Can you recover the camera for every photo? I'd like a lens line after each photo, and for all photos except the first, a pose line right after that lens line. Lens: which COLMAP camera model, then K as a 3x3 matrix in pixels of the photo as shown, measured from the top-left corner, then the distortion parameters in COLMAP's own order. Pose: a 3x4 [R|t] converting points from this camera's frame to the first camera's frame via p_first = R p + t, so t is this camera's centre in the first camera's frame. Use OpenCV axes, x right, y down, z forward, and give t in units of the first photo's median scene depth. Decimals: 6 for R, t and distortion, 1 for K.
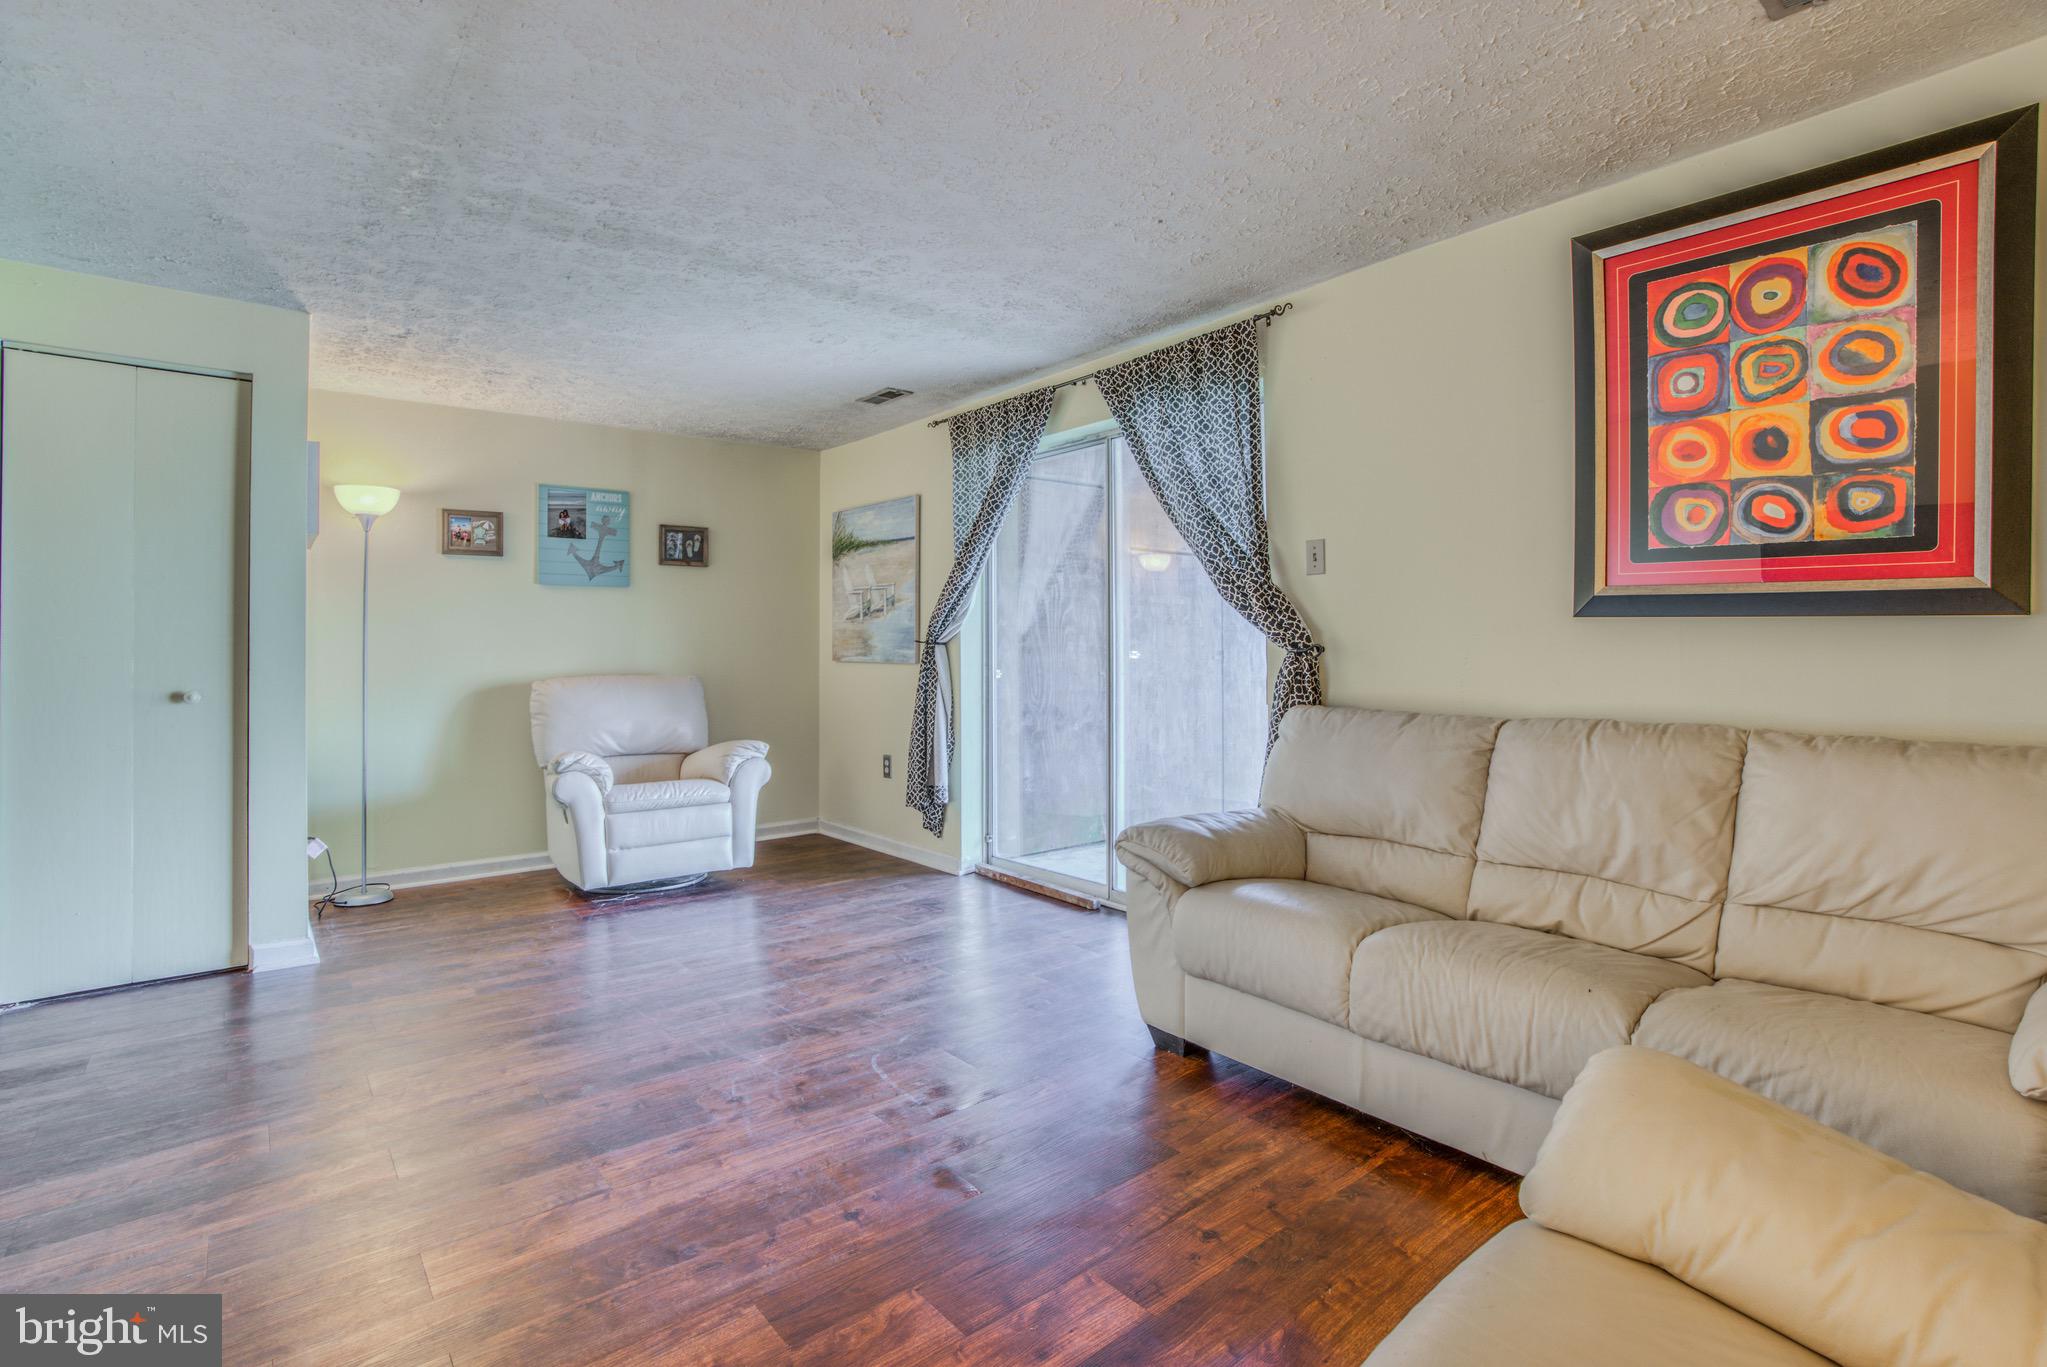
lens RADIAL K [[974.0, 0, 1011.6], [0, 974.0, 645.9], [0, 0, 1]] dist [-0.063553, 0.028663]
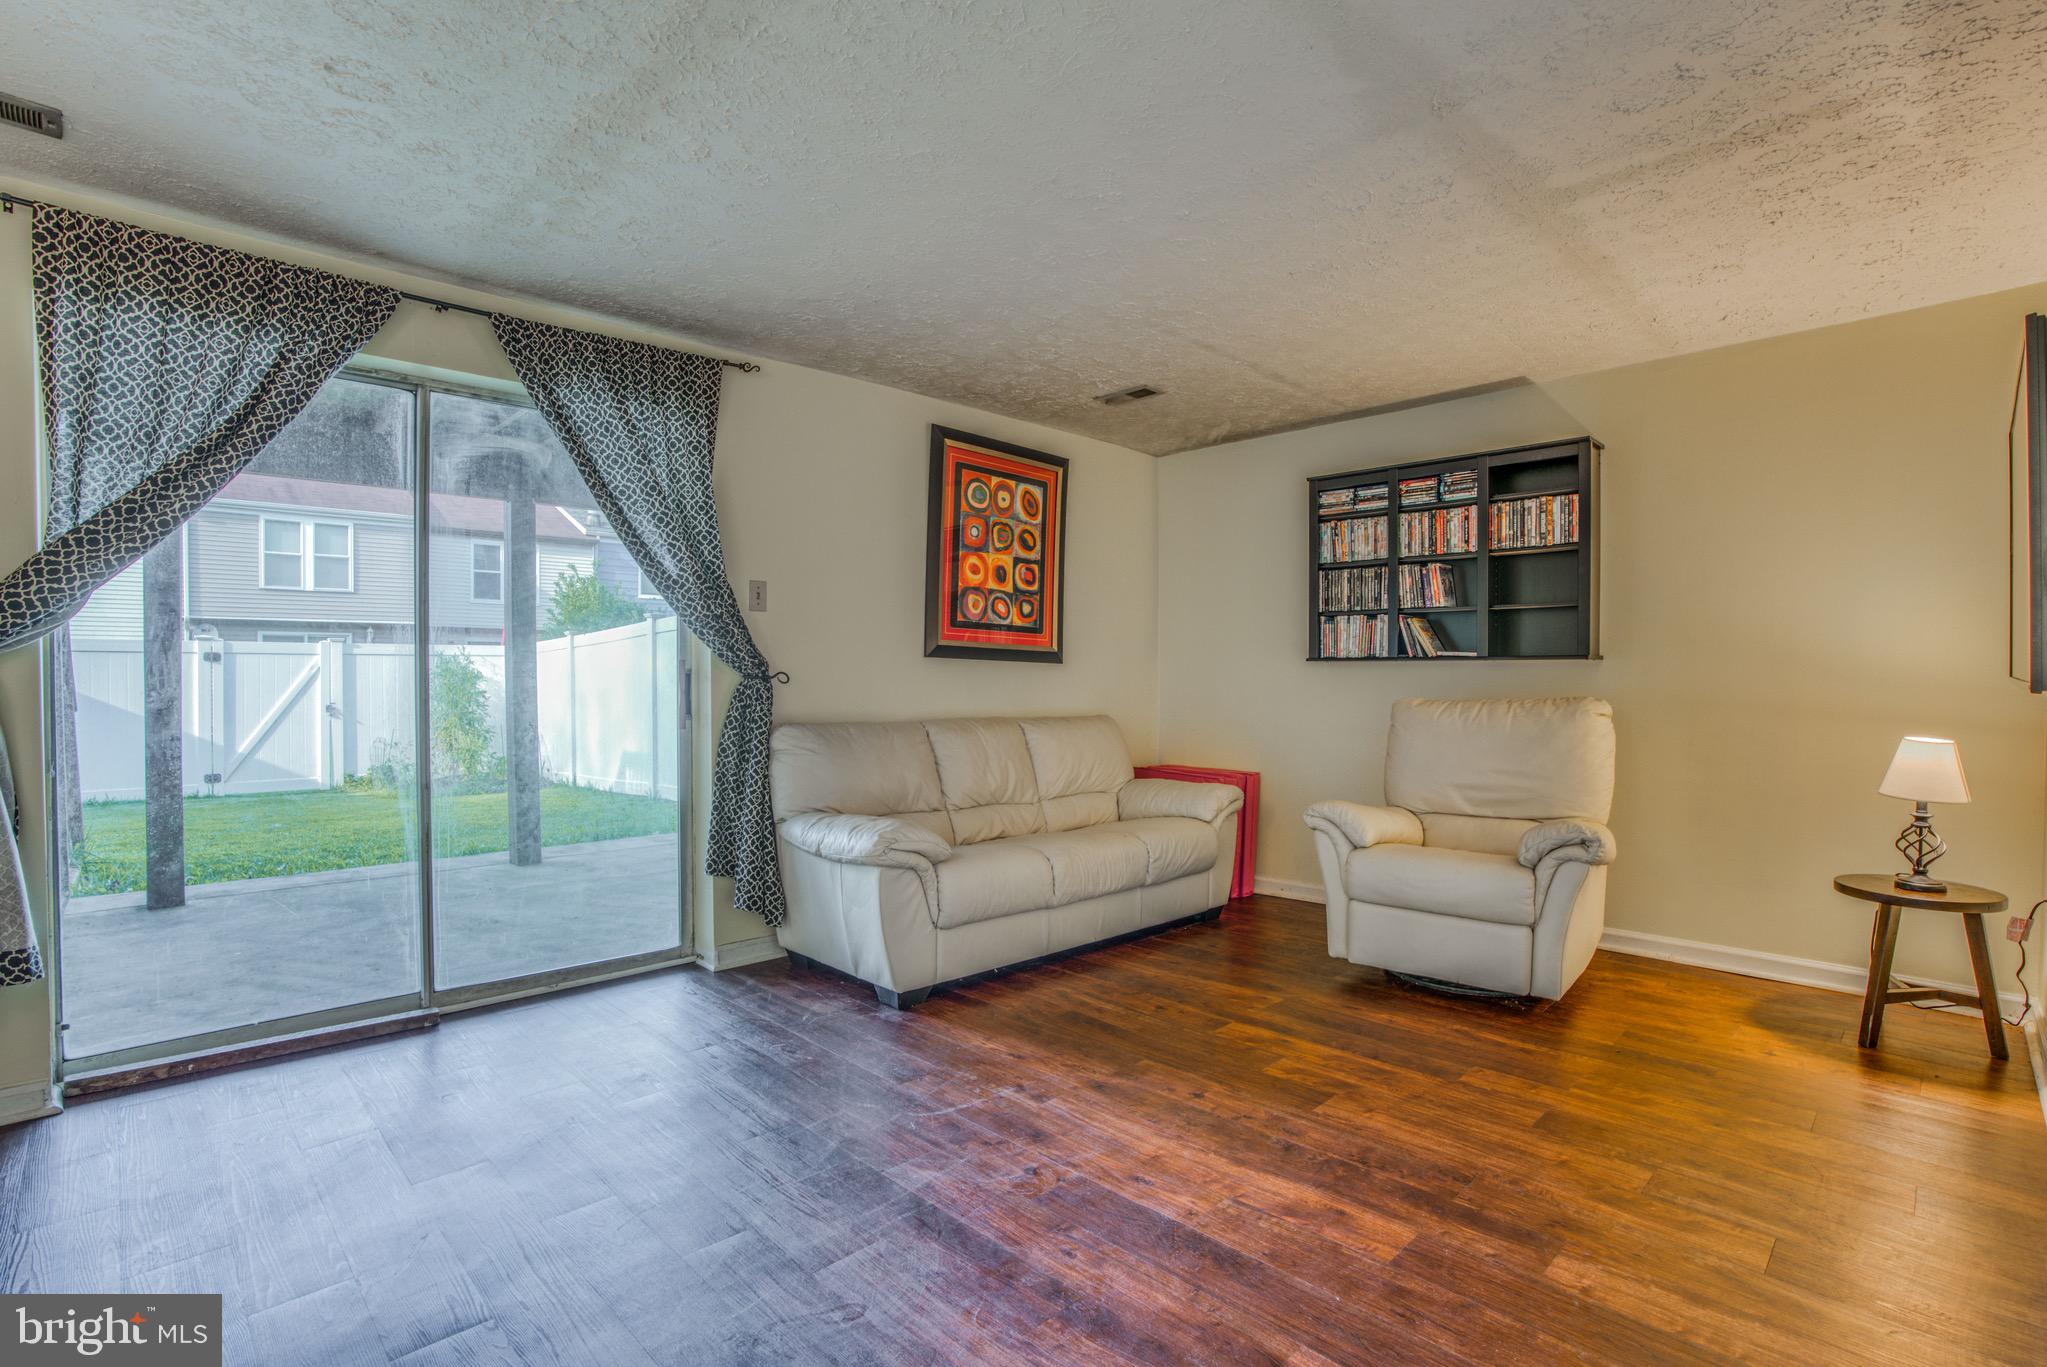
lens RADIAL K [[959.9, 0, 1034.7], [0, 959.9, 696.5], [0, 0, 1]] dist [-0.064153, 0.025954]
pose [[-0.095891, -0.018089, 0.995227, -1.171553], [-0.007902, 0.999817, 0.017411, 0.007796], [-0.995360, -0.006195, -0.096016, 1.084591]]
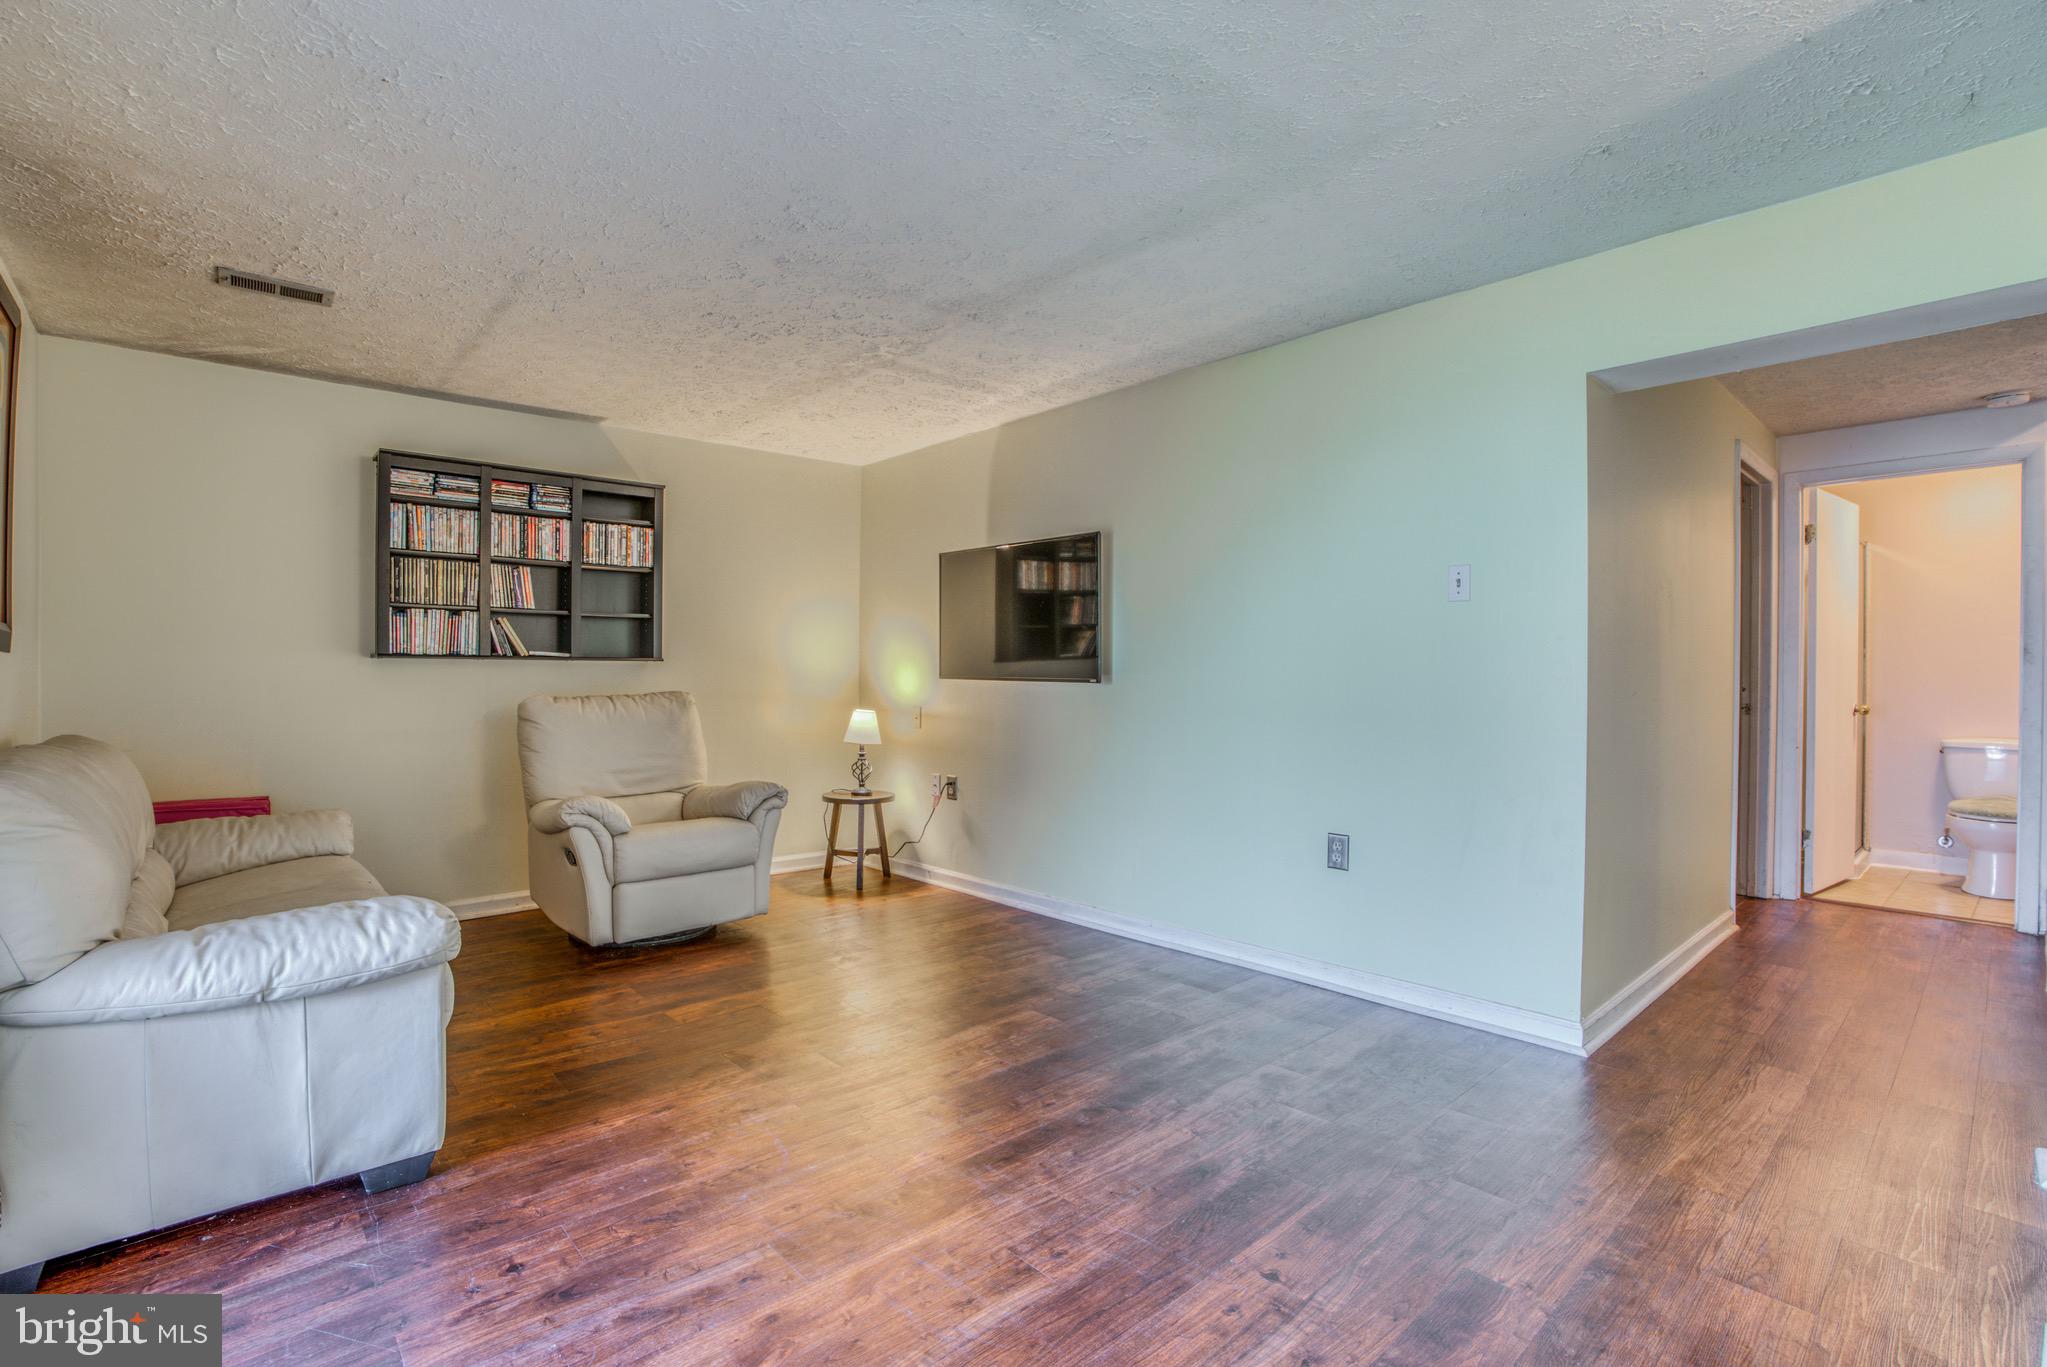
lens RADIAL K [[936.1, 0, 979.3], [0, 936.1, 674.7], [0, 0, 1]] dist [-0.064744, 0.024491]
pose [[-0.999952, 0.002373, -0.009522, -0.336281], [0.002468, 0.999947, -0.009947, 0.015127], [0.009498, -0.009970, -0.999905, 1.991030]]
